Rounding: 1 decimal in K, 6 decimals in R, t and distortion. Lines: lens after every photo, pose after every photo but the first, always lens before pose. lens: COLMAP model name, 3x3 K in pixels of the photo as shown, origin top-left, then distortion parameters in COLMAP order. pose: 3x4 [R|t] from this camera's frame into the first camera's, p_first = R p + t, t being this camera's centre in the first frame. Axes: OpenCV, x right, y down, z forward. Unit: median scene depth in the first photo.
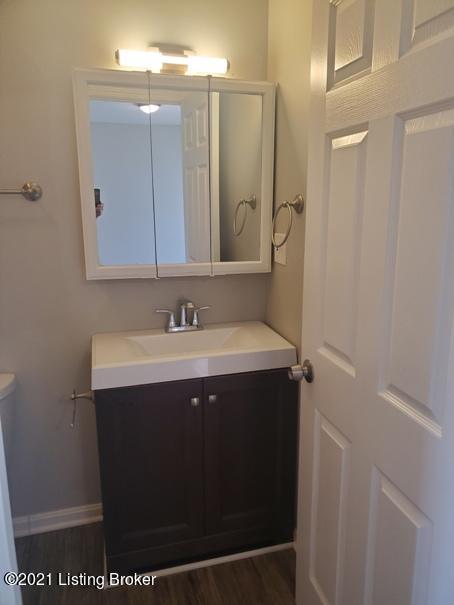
lens RADIAL K [[466.6, 0, 231.6], [0, 466.6, 303.4], [0, 0, 1]] dist [0.004296, 0.001247]
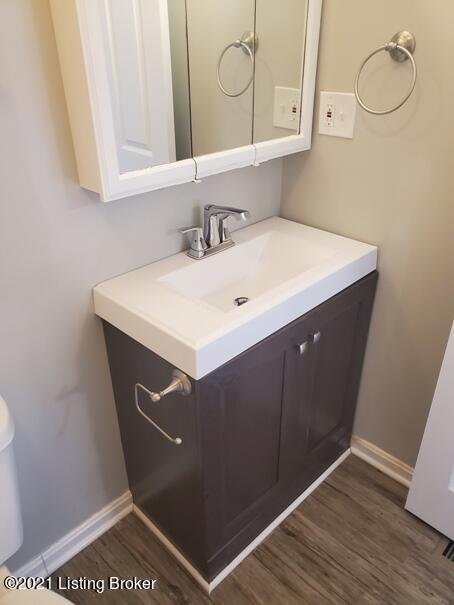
lens RADIAL K [[466.6, 0, 225.0], [0, 466.6, 306.5], [0, 0, 1]] dist [0.004296, 0.001247]
pose [[0.873534, -0.248336, 0.418651, -0.413175], [0.110769, 0.938919, 0.325825, -0.090610], [-0.473993, -0.238245, 0.847685, 0.389307]]
